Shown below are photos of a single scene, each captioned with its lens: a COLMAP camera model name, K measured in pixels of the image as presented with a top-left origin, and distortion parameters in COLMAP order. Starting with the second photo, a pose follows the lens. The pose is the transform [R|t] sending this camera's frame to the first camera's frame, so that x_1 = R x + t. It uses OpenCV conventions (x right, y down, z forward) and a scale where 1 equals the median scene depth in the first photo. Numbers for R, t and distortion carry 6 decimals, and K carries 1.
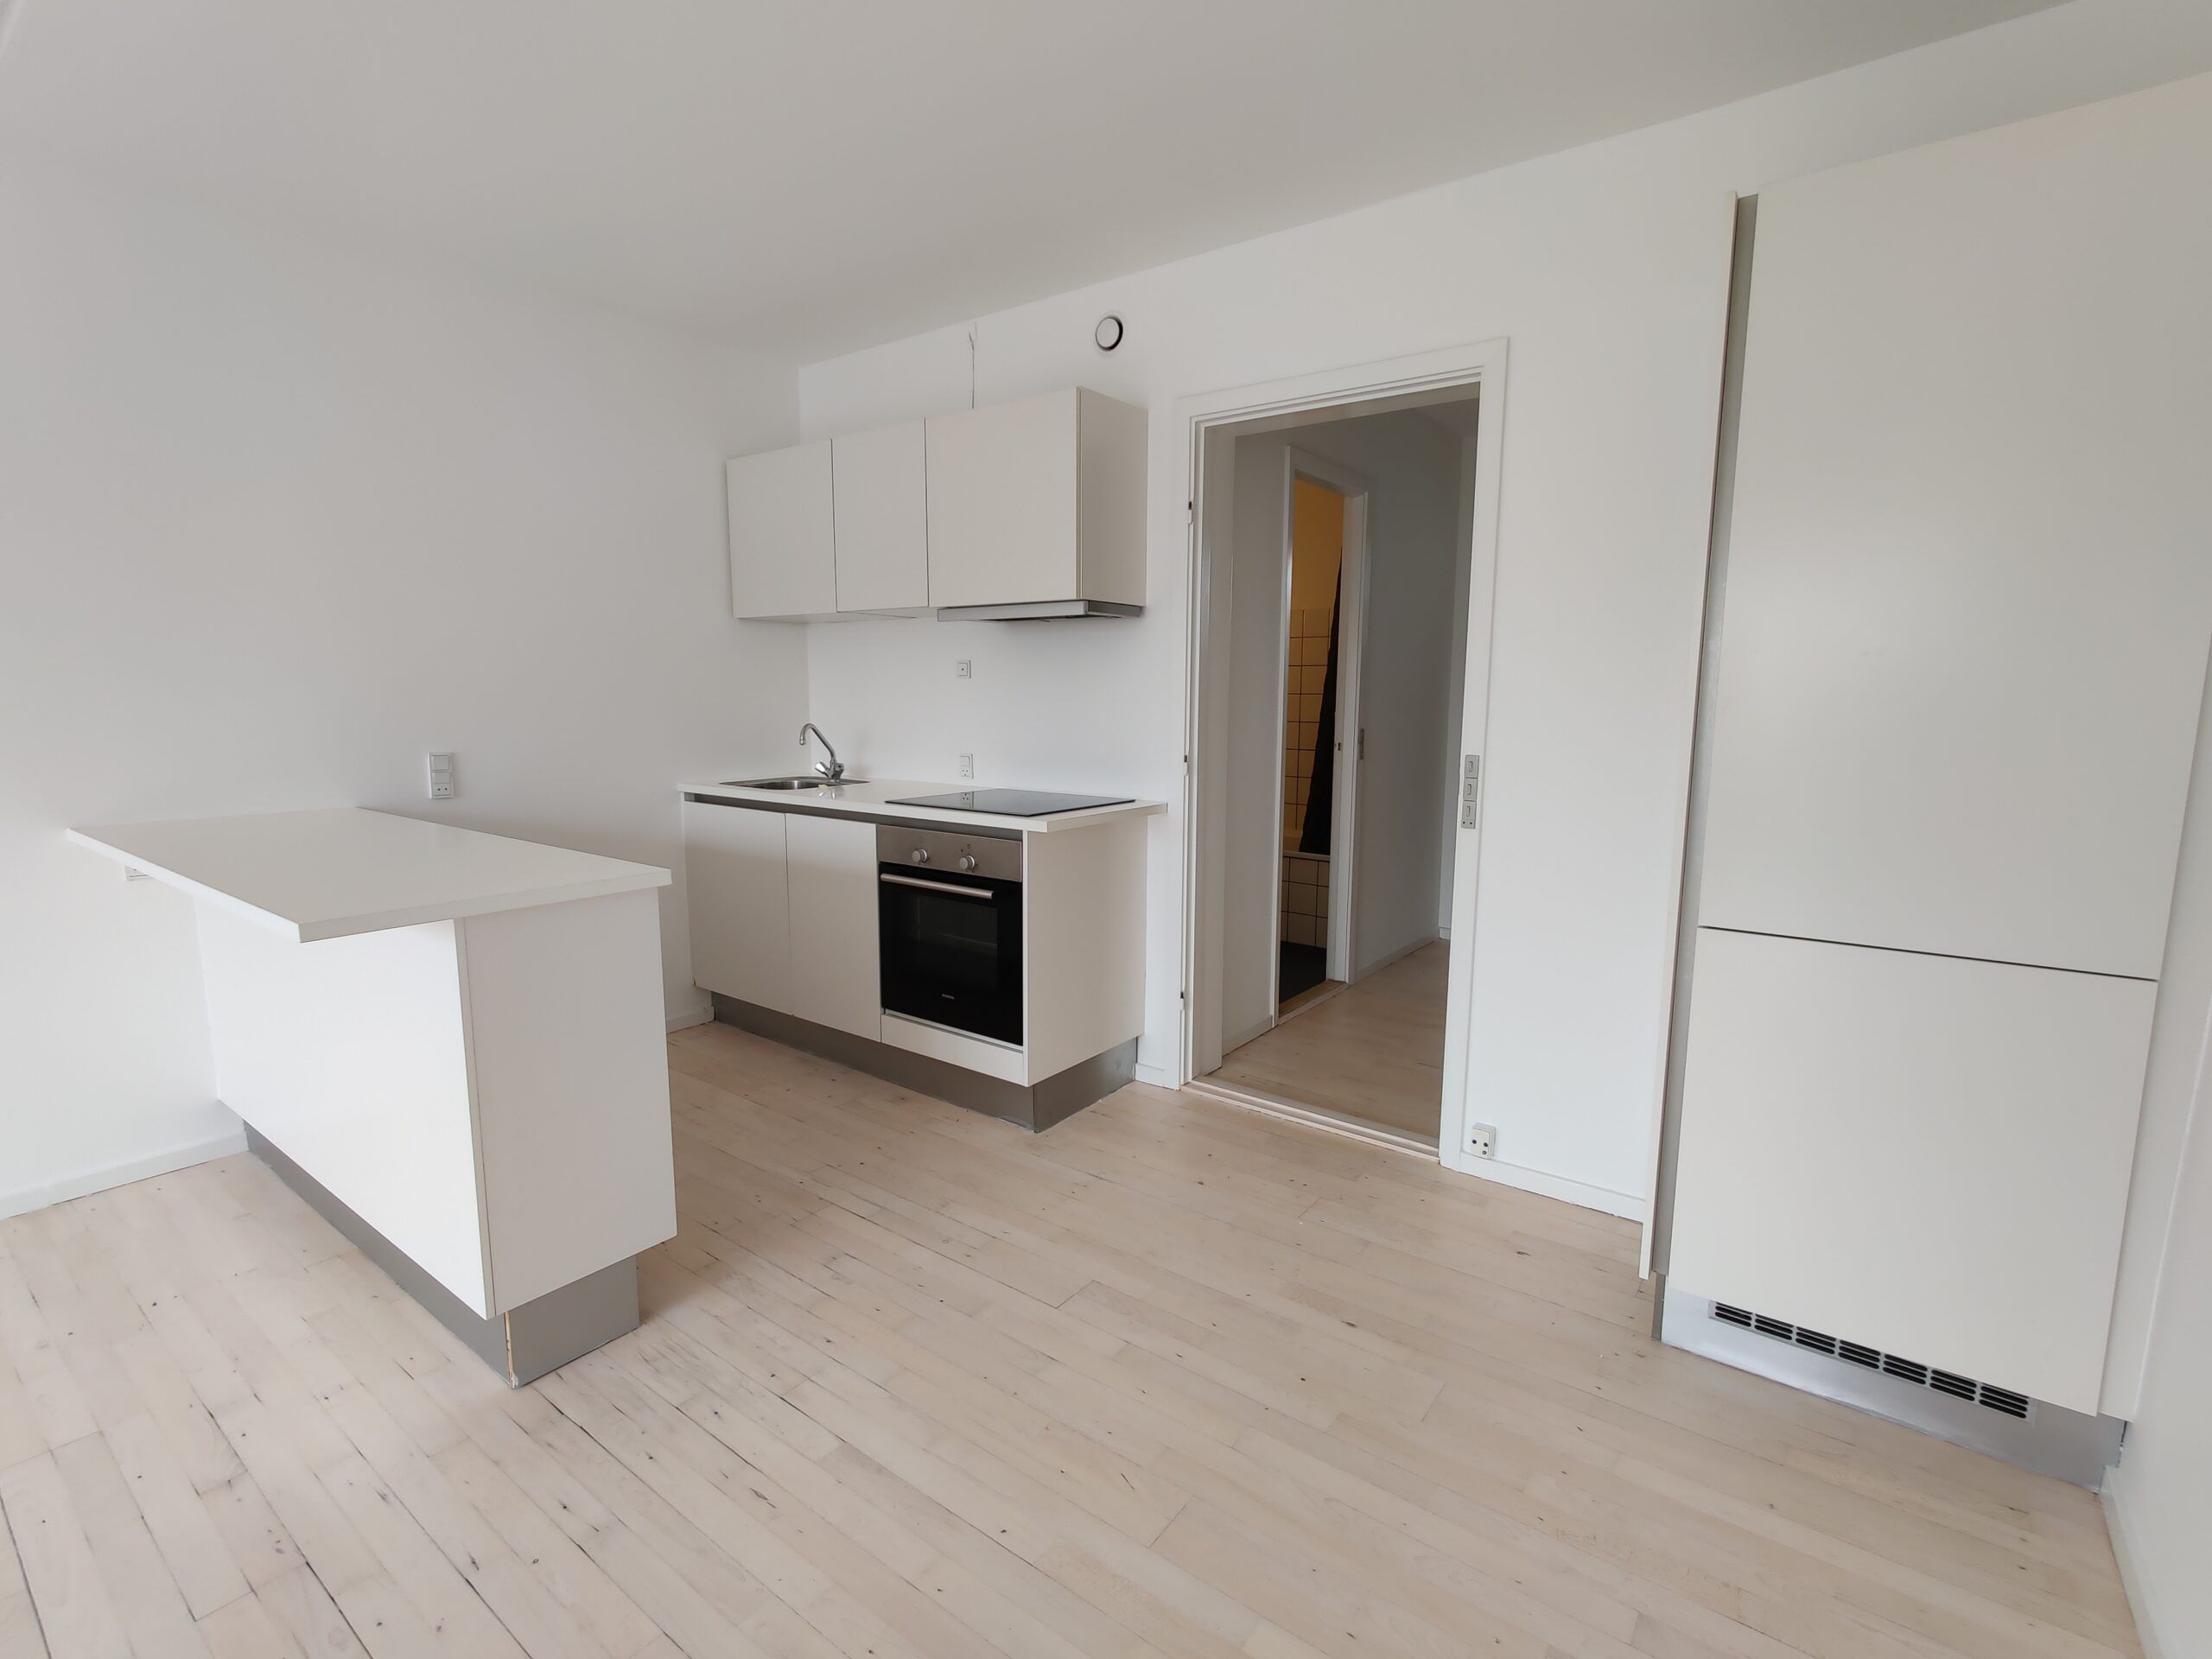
lens RADIAL K [[1018.8, 0, 1108.9], [0, 1018.8, 834.8], [0, 0, 1]] dist [0.004109, -0.006148]
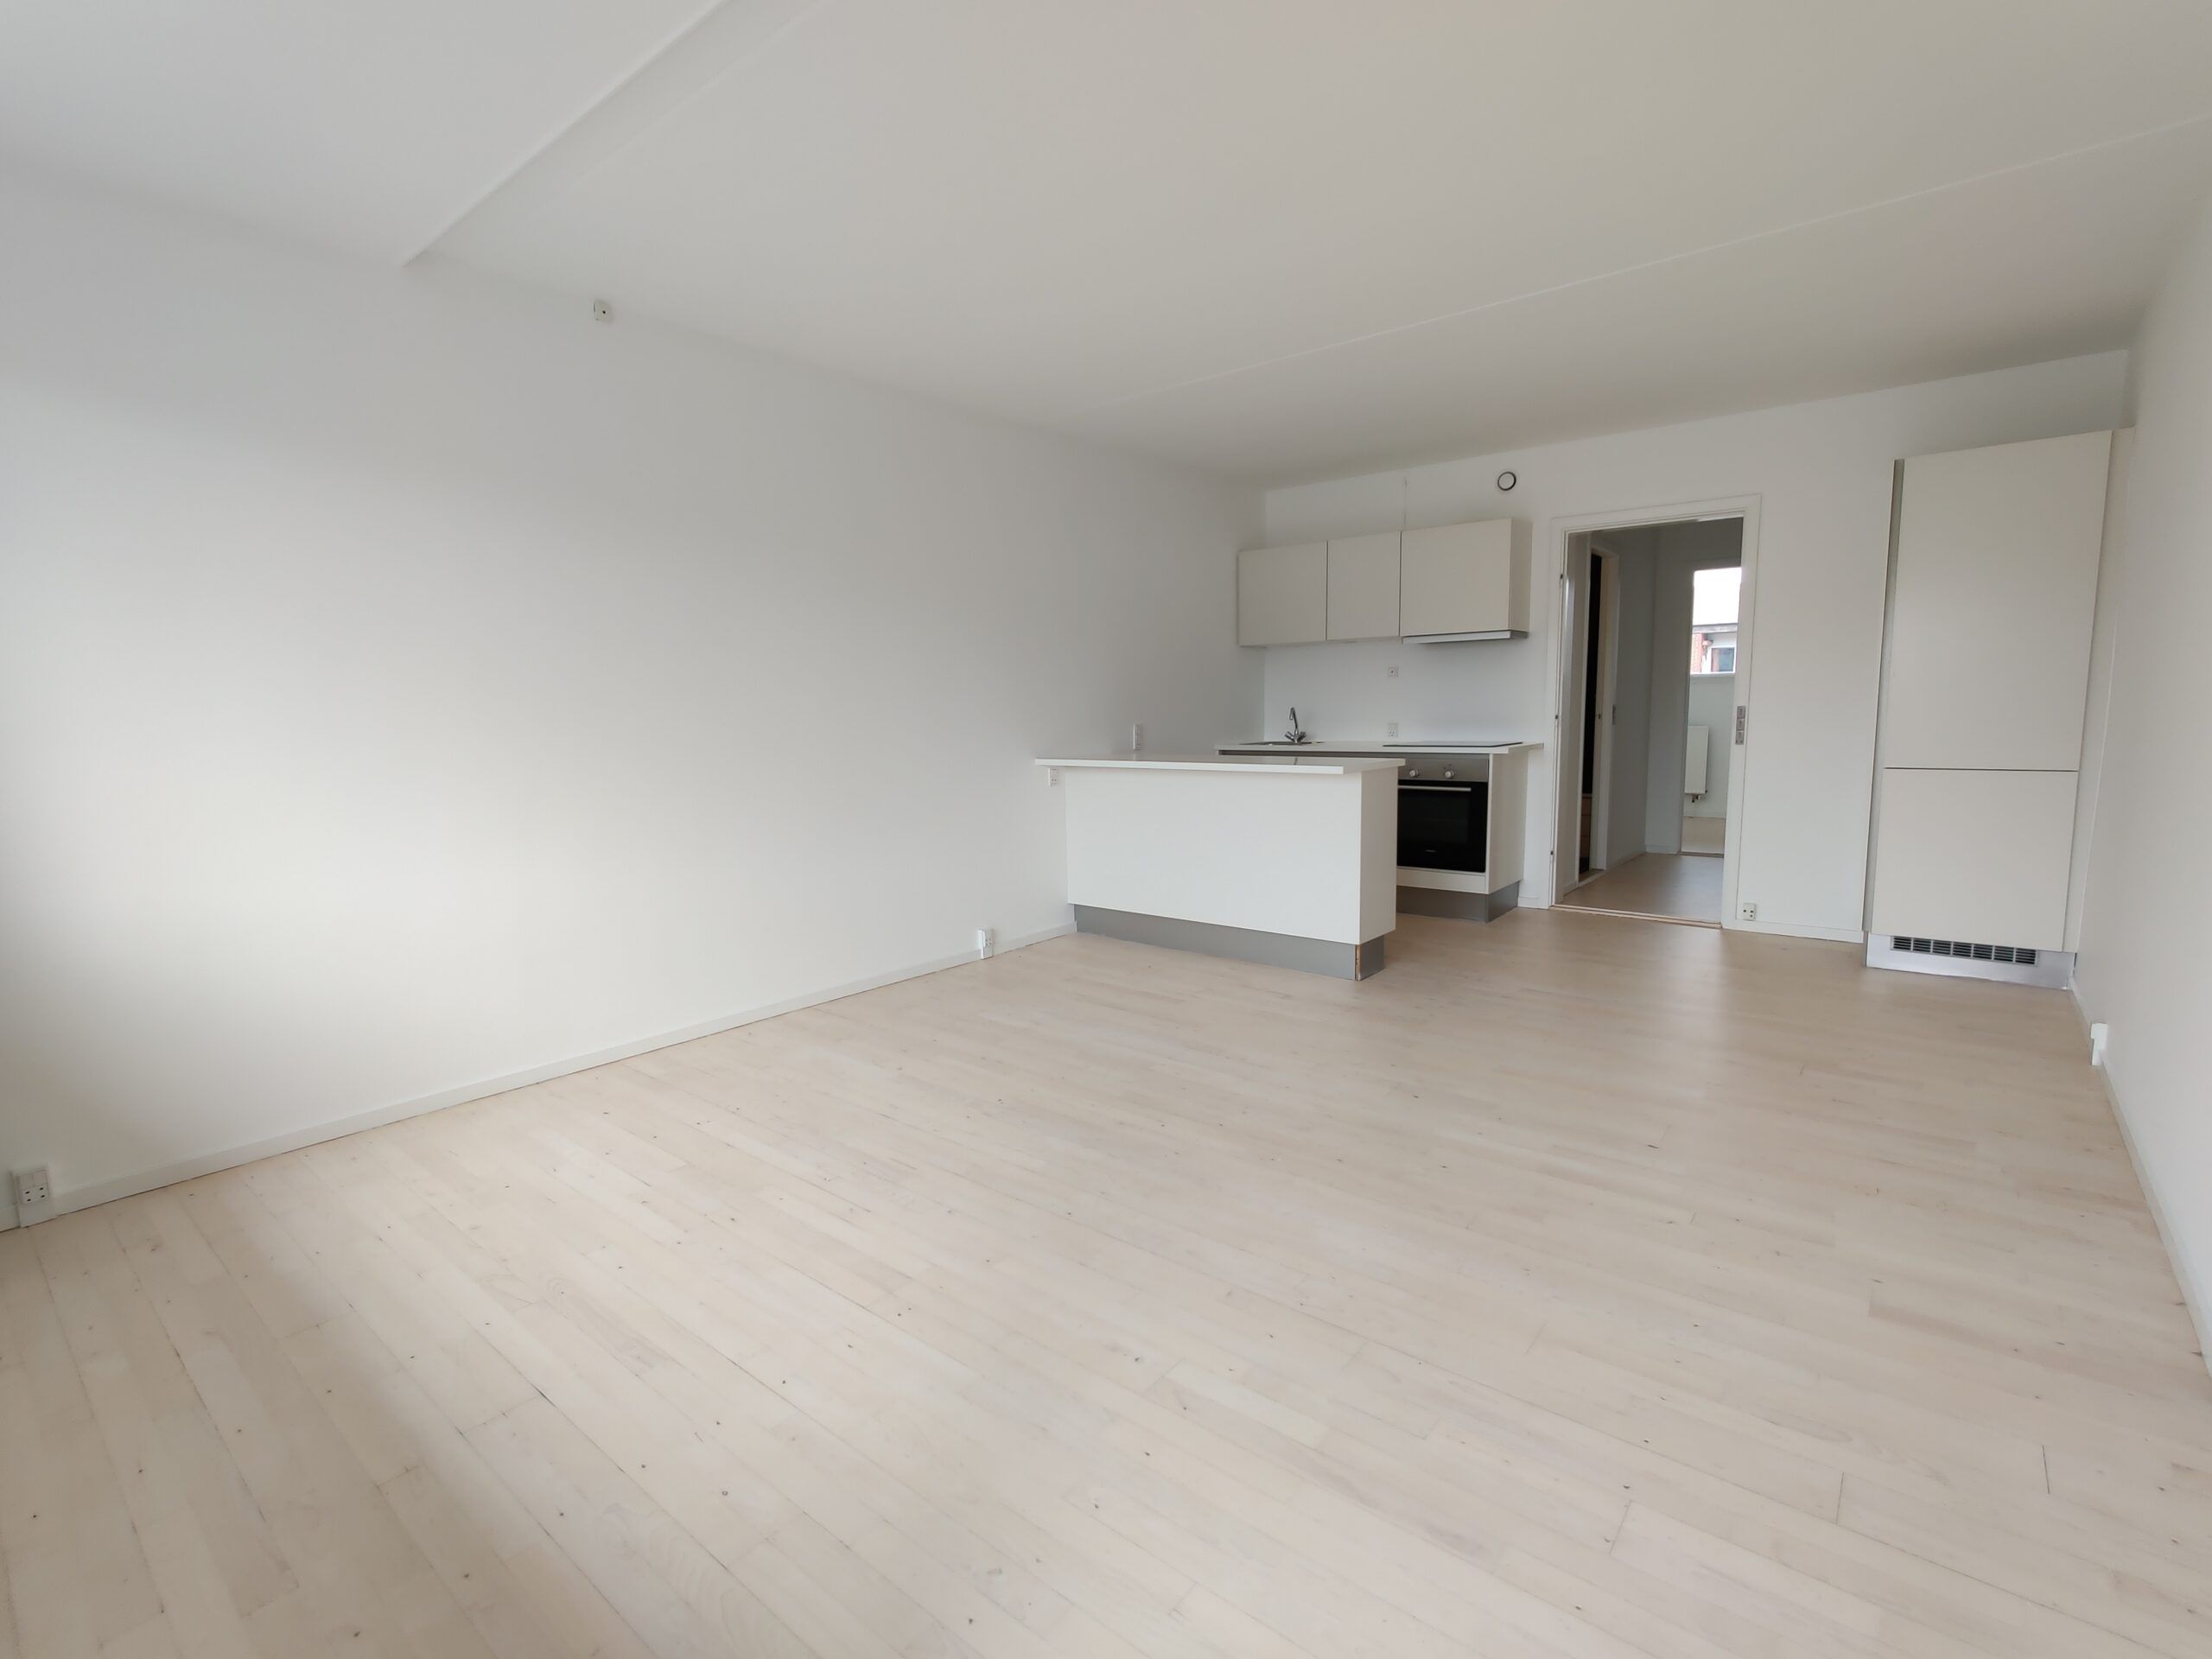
lens RADIAL K [[1018.8, 0, 1108.9], [0, 1018.8, 834.8], [0, 0, 1]] dist [0.004109, -0.006148]
pose [[0.999081, -0.016789, -0.039442, -0.666591], [0.016039, 0.999686, -0.019265, 0.158910], [0.039753, 0.018615, 0.999036, -0.841043]]
